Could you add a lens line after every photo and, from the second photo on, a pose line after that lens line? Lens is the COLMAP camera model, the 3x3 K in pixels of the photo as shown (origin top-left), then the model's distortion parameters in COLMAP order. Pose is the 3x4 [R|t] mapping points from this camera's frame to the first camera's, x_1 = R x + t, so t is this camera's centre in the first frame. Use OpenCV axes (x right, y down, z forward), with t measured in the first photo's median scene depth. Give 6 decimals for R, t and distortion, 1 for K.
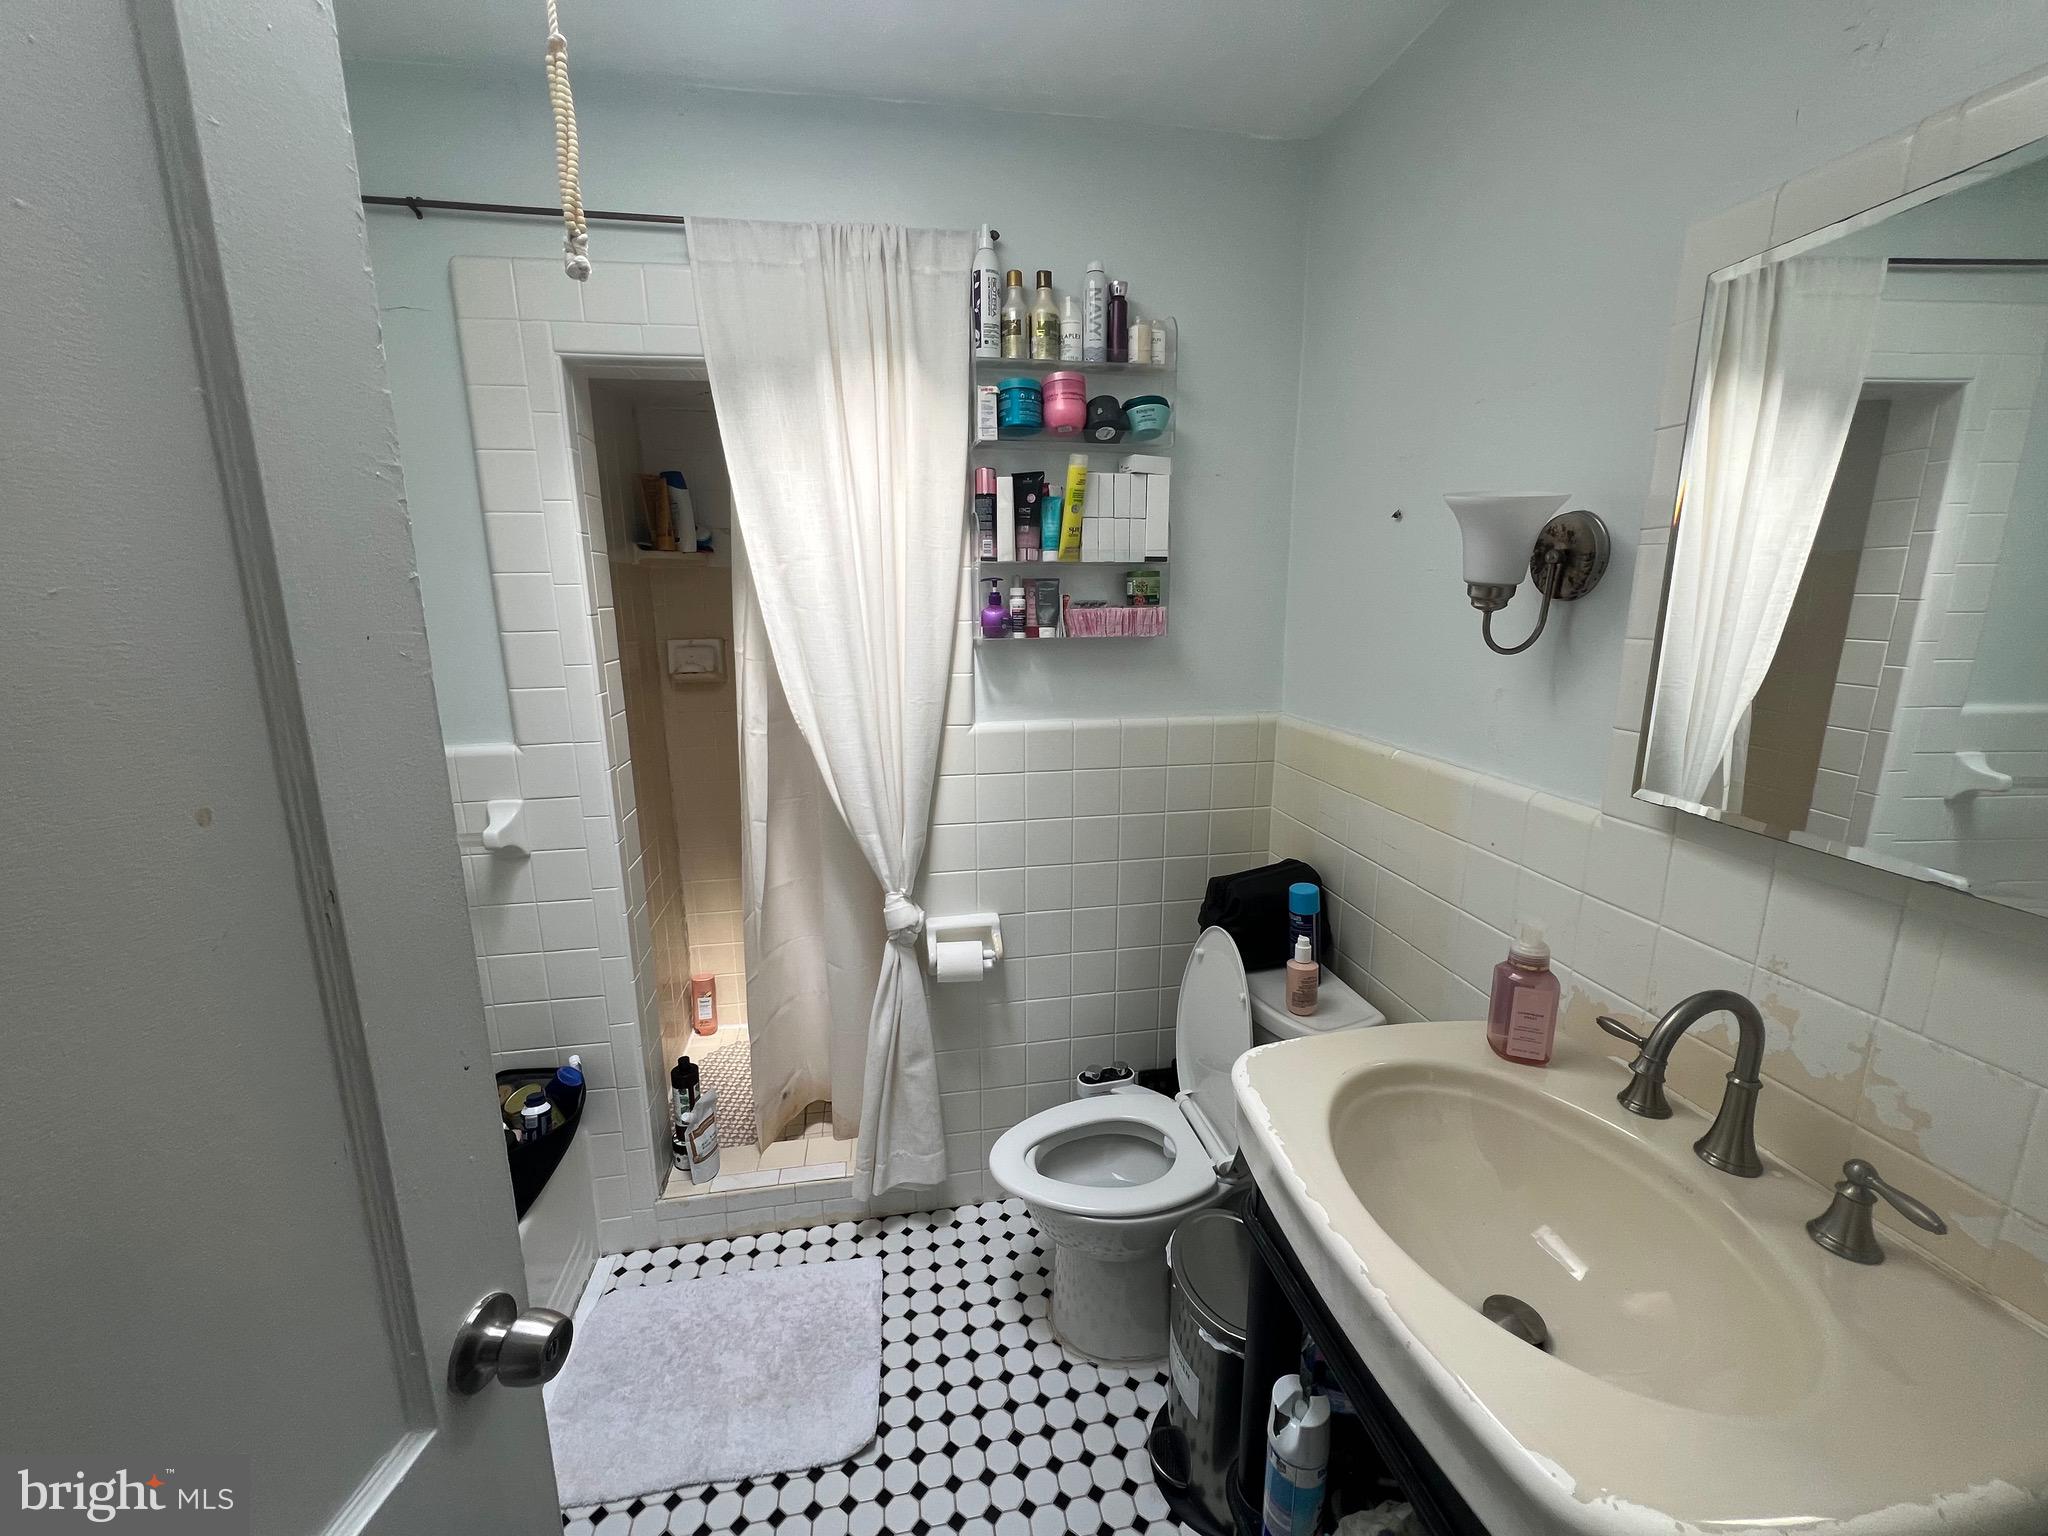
lens RADIAL K [[821.7, 0, 1016.1], [0, 821.7, 768.0], [0, 0, 1]] dist [-0.002411, 0.000720]
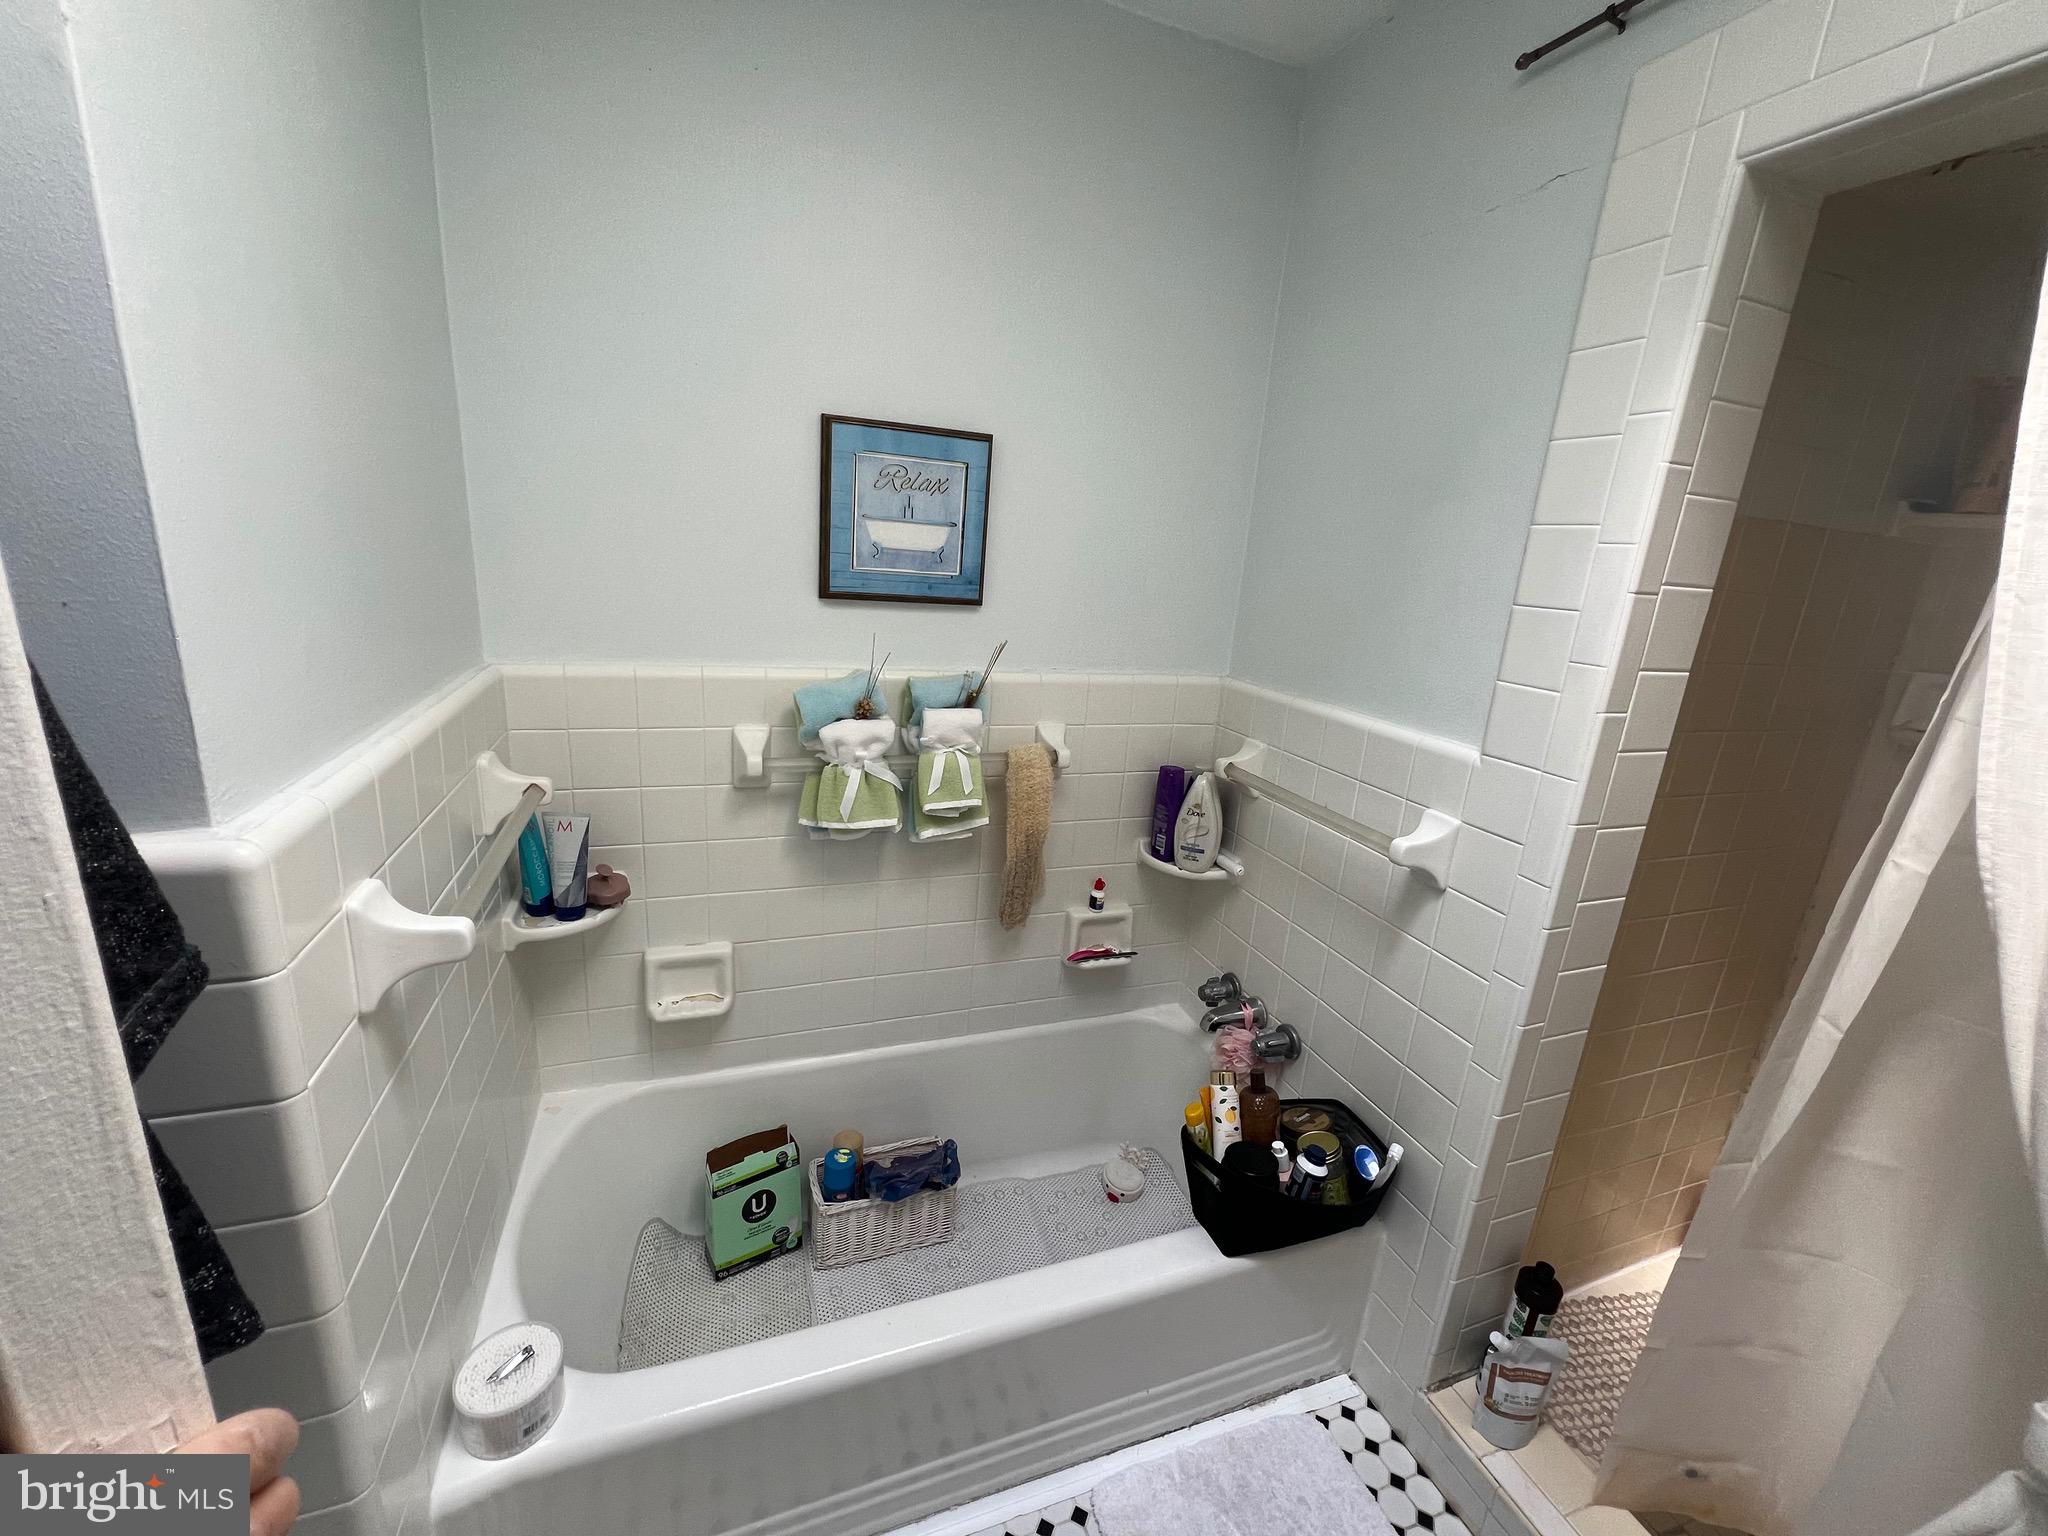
lens RADIAL K [[821.7, 0, 1024.4], [0, 821.7, 765.2], [0, 0, 1]] dist [-0.002411, 0.000720]
pose [[0.188821, 0.279947, -0.941263, 0.030820], [-0.280007, 0.934063, 0.221635, -0.061800], [0.941245, 0.221711, 0.254757, 0.373357]]
